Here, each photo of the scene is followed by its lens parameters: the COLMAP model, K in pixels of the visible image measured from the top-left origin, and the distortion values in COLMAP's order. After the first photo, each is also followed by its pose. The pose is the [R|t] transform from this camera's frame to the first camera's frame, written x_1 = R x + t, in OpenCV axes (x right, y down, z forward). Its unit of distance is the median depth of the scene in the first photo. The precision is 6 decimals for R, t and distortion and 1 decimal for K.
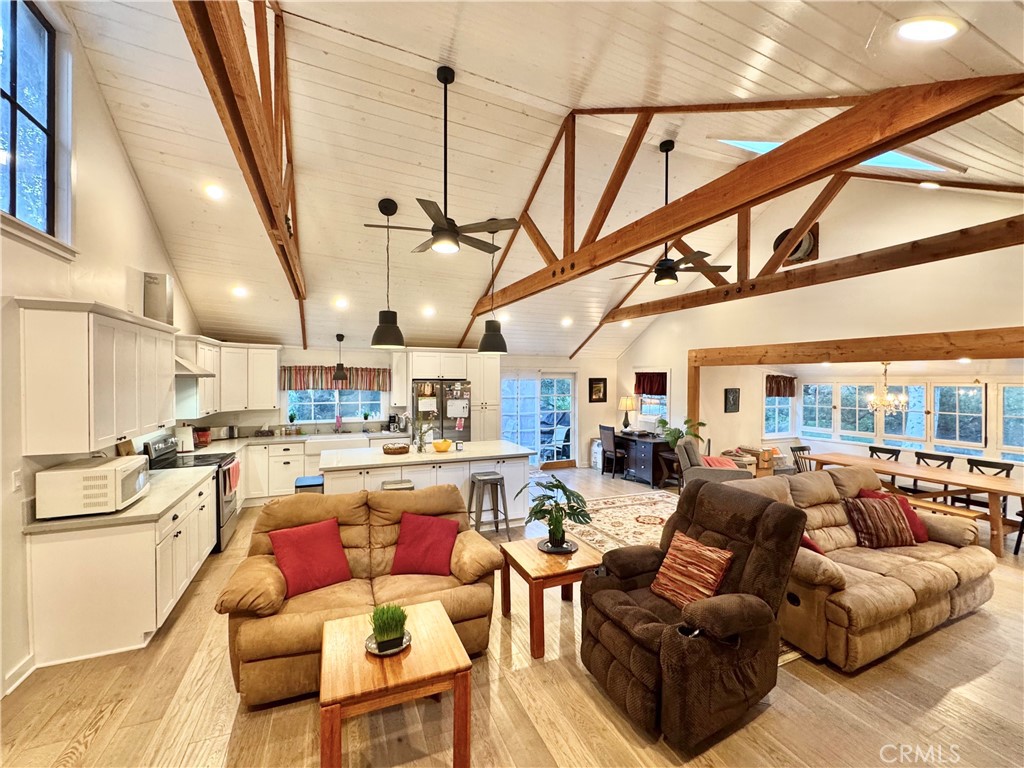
lens RADIAL K [[409.9, 0, 500.3], [0, 409.9, 384.9], [0, 0, 1]] dist [0.000122, 0.000195]
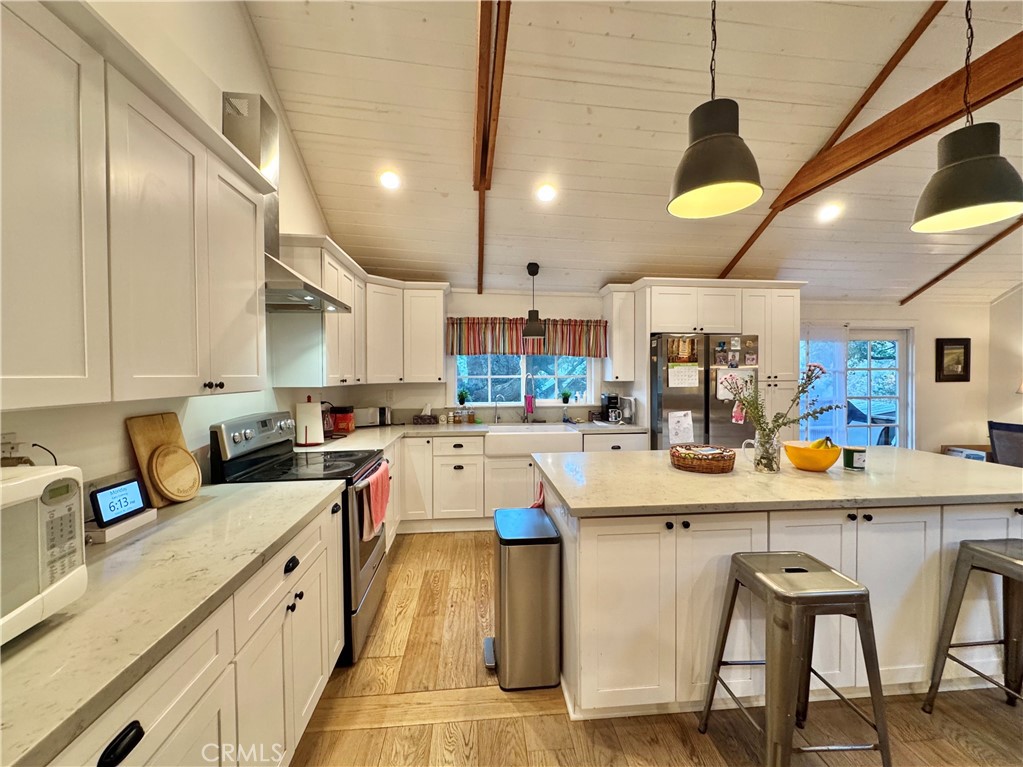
lens RADIAL K [[409.5, 0, 510.1], [0, 409.5, 386.2], [0, 0, 1]] dist [0.000122, 0.000195]
pose [[0.955417, -0.000610, -0.295260, -0.242668], [0.003480, 0.999952, 0.009197, 0.056834], [0.295240, -0.009815, 0.955373, 0.396576]]
